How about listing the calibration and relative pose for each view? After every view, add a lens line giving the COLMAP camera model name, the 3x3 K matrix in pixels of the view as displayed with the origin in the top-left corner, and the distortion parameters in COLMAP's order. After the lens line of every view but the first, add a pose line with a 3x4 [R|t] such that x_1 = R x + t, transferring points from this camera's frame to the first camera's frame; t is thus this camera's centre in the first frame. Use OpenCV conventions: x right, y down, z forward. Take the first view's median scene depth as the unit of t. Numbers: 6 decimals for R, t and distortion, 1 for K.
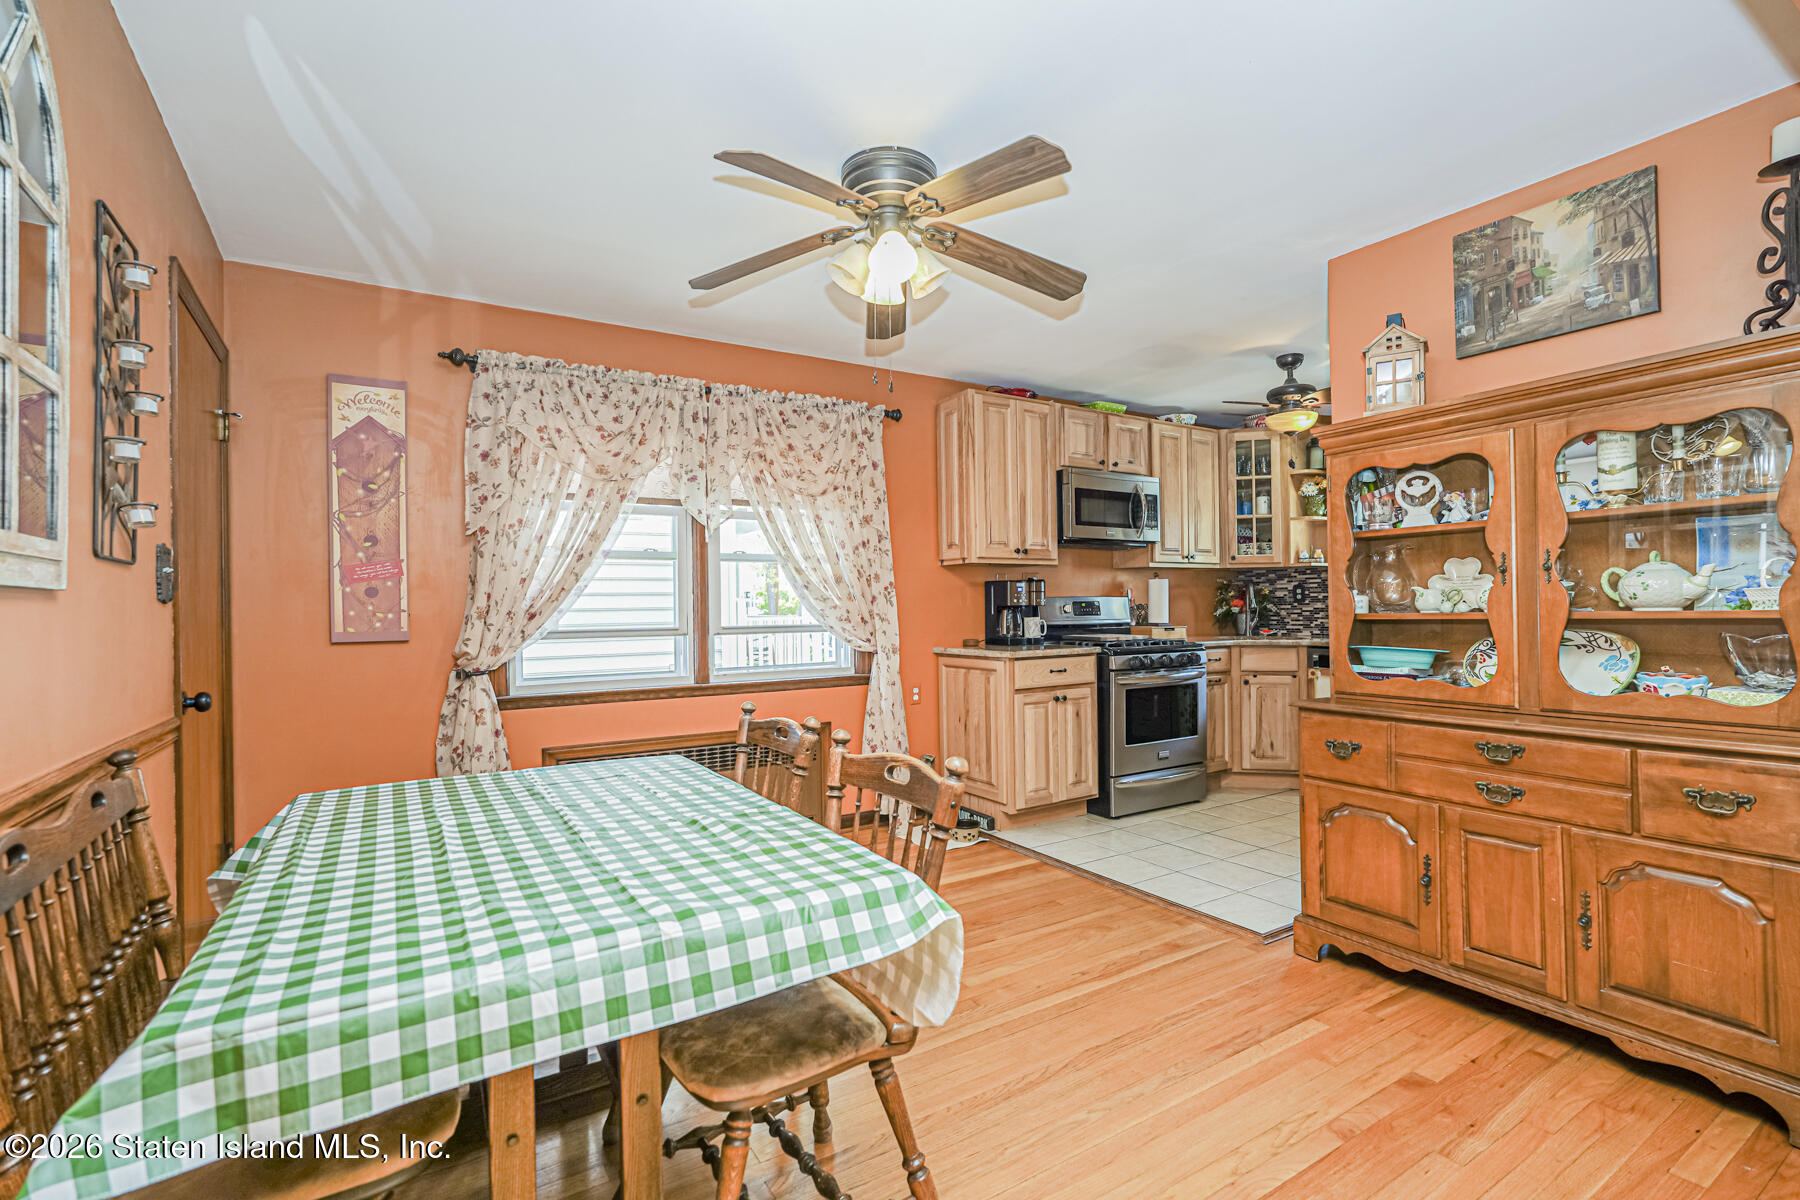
lens RADIAL K [[816.9, 0, 897.3], [0, 816.9, 604.6], [0, 0, 1]] dist [-0.015860, 0.008844]
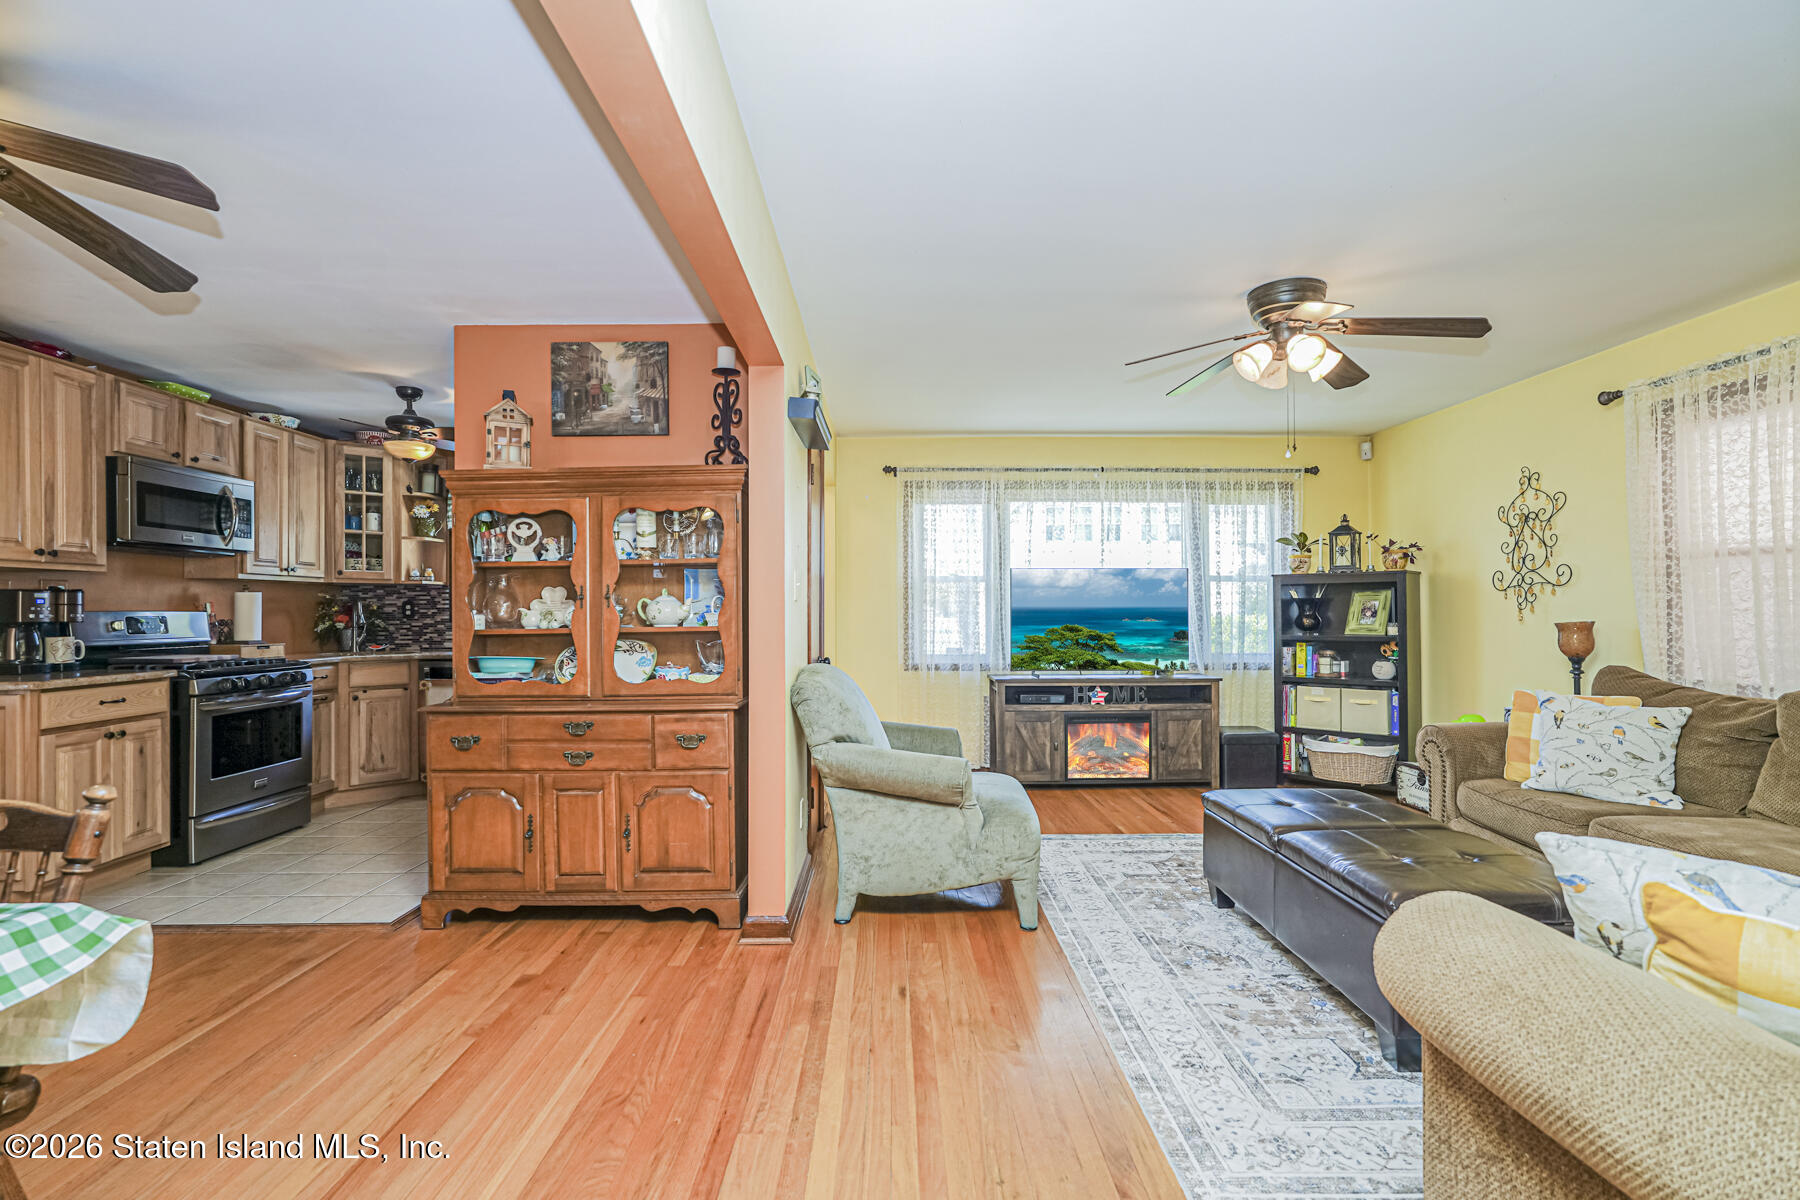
lens RADIAL K [[816.9, 0, 900.9], [0, 816.9, 608.0], [0, 0, 1]] dist [-0.015860, 0.008844]
pose [[0.521524, 0.012780, 0.853141, -0.139330], [-0.002641, 0.999907, -0.013364, -0.007220], [-0.853232, 0.004716, 0.521510, -0.170400]]
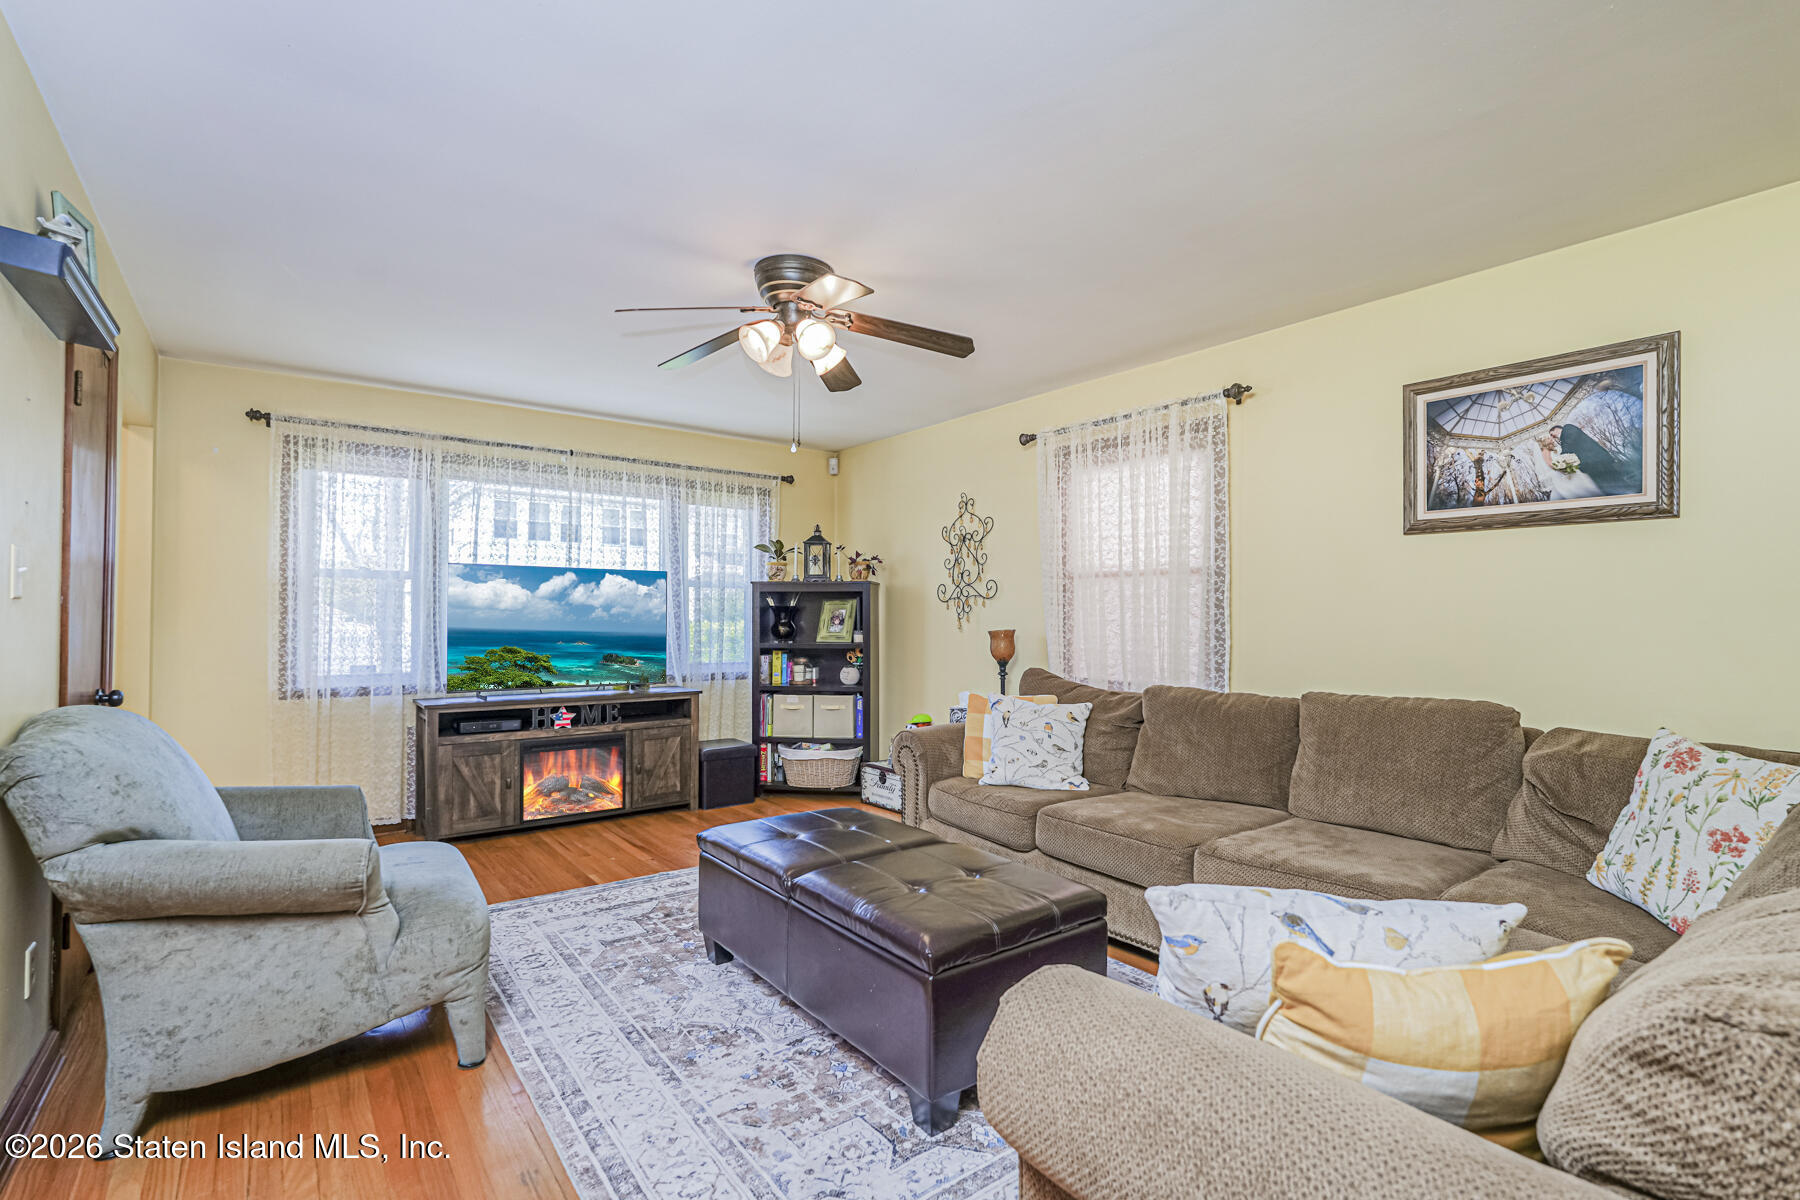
lens RADIAL K [[816.9, 0, 898.0], [0, 816.9, 607.1], [0, 0, 1]] dist [-0.015860, 0.008844]
pose [[-0.090020, 0.022556, 0.995685, 0.075387], [-0.003223, 0.999732, -0.022939, -0.013428], [-0.995935, -0.005274, -0.089923, -0.075585]]
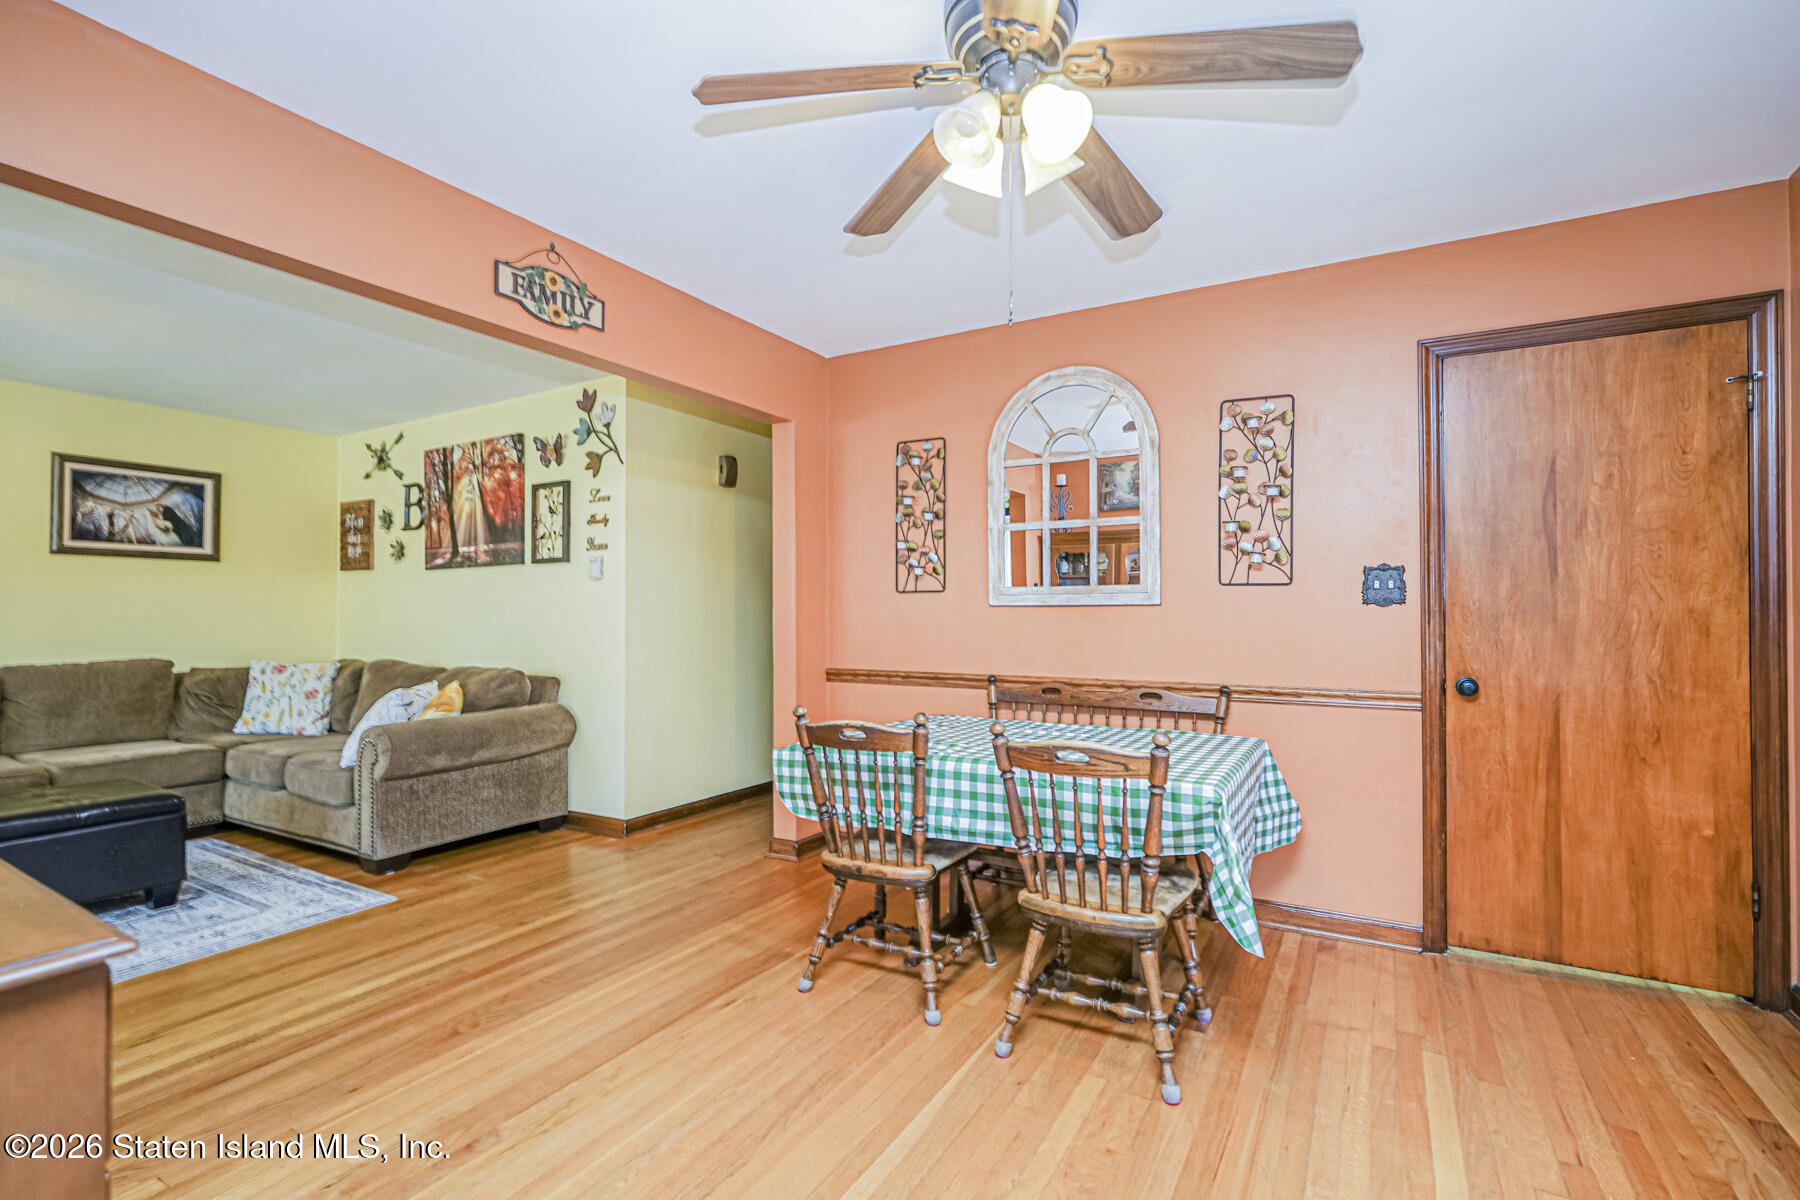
lens RADIAL K [[816.9, 0, 905.4], [0, 816.9, 600.2], [0, 0, 1]] dist [-0.015860, 0.008844]
pose [[-0.885467, 0.005232, -0.464672, 0.367284], [0.012219, 0.999853, -0.012028, -0.006661], [0.464541, -0.016328, -0.885401, 1.434037]]
